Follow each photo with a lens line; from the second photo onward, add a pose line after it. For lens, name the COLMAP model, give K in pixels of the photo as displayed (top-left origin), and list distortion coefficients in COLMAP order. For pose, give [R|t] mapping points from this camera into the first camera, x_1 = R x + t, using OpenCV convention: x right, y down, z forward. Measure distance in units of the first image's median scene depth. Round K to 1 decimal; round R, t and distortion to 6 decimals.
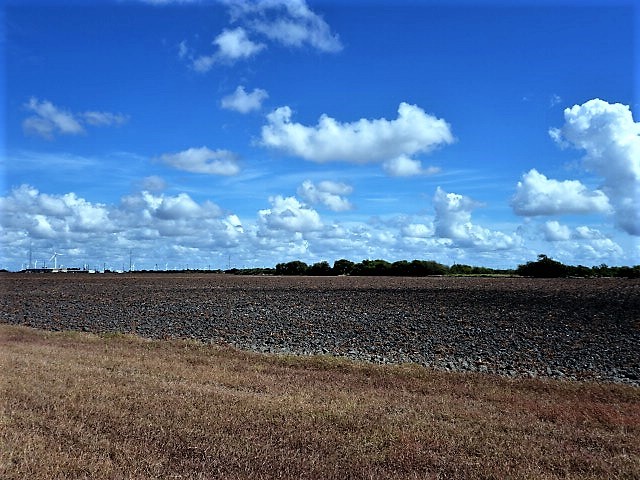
lens RADIAL K [[574.0, 0, 318.8], [0, 574.0, 238.2], [0, 0, 1]] dist [0.012771, -0.009780]
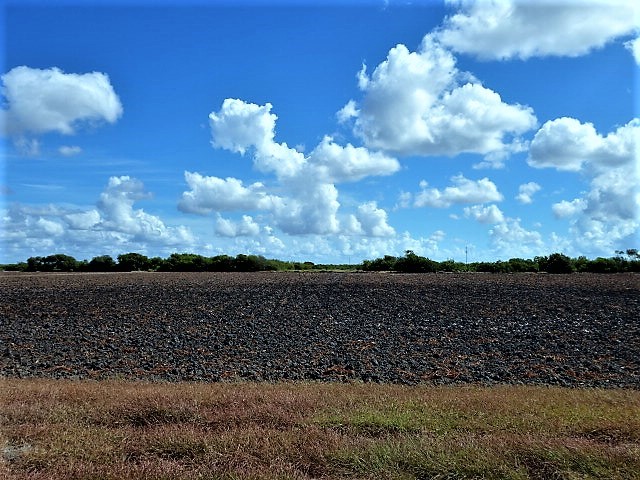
lens RADIAL K [[574.0, 0, 319.2], [0, 574.0, 234.2], [0, 0, 1]] dist [0.012771, -0.009780]
pose [[0.839232, 0.027952, 0.543054, -0.278867], [-0.029322, 0.999551, -0.006135, 0.007163], [-0.542982, -0.010775, 0.839675, 0.161226]]
